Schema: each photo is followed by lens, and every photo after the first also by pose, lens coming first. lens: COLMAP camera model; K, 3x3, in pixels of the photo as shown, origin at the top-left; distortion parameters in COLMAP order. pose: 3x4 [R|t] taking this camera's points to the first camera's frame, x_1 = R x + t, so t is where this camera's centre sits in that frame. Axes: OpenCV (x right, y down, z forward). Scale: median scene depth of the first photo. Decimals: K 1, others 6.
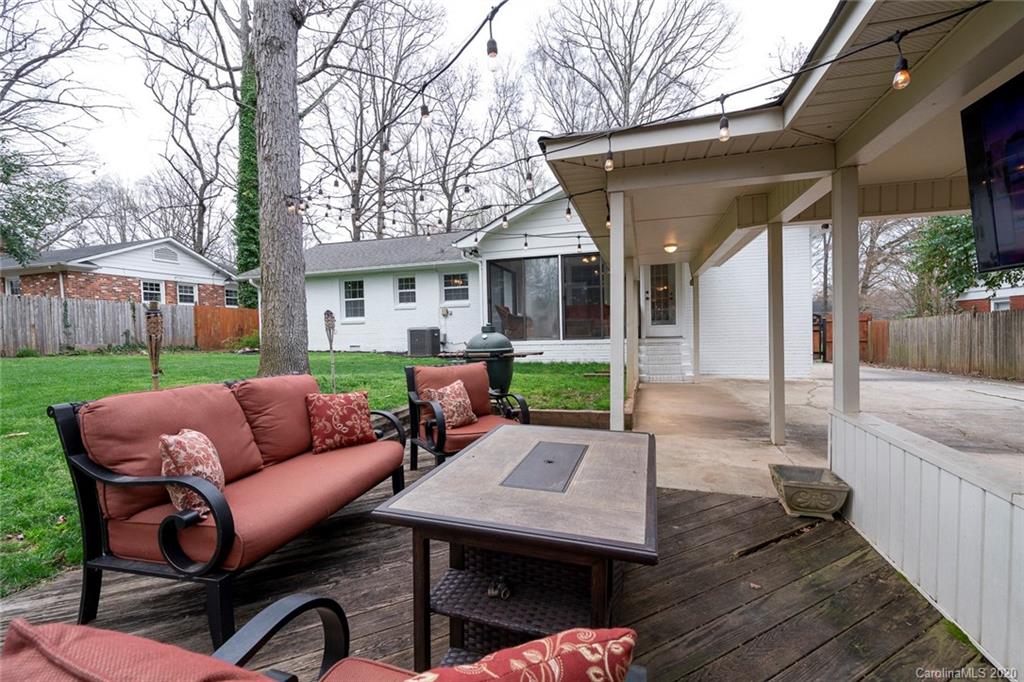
lens RADIAL K [[465.5, 0, 508.3], [0, 465.5, 348.5], [0, 0, 1]] dist [0.001026, -0.000687]
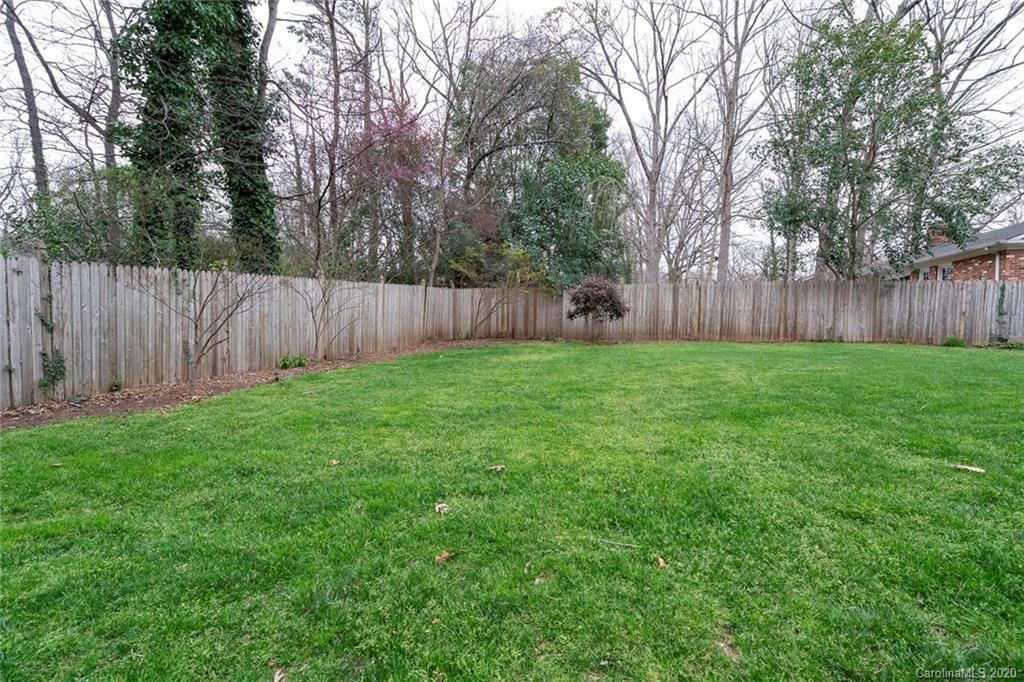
lens RADIAL K [[465.5, 0, 515.1], [0, 465.5, 341.9], [0, 0, 1]] dist [0.001026, -0.000687]
pose [[0.025399, 0.067091, -0.997423, -0.119215], [-0.057504, 0.996191, 0.065544, -0.001499], [0.998022, 0.055692, 0.029160, 0.090871]]
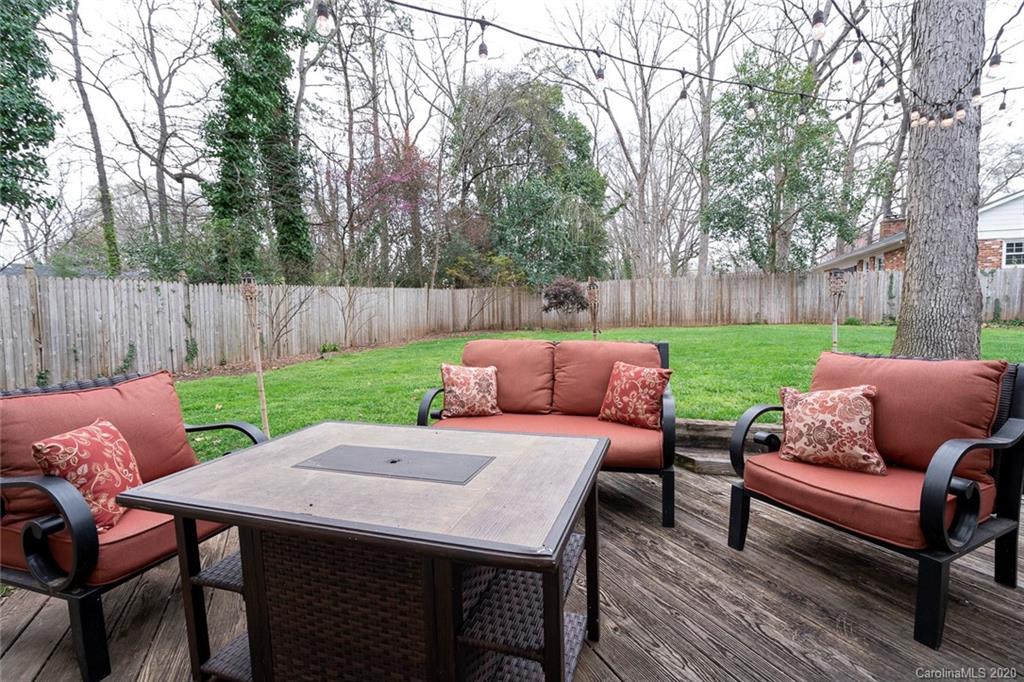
lens RADIAL K [[465.5, 0, 515.8], [0, 465.5, 341.1], [0, 0, 1]] dist [0.001026, -0.000687]
pose [[0.000790, 0.073278, -0.997311, 0.109723], [-0.028972, 0.996895, 0.073224, -0.002414], [0.999580, 0.028836, 0.002911, 0.154969]]
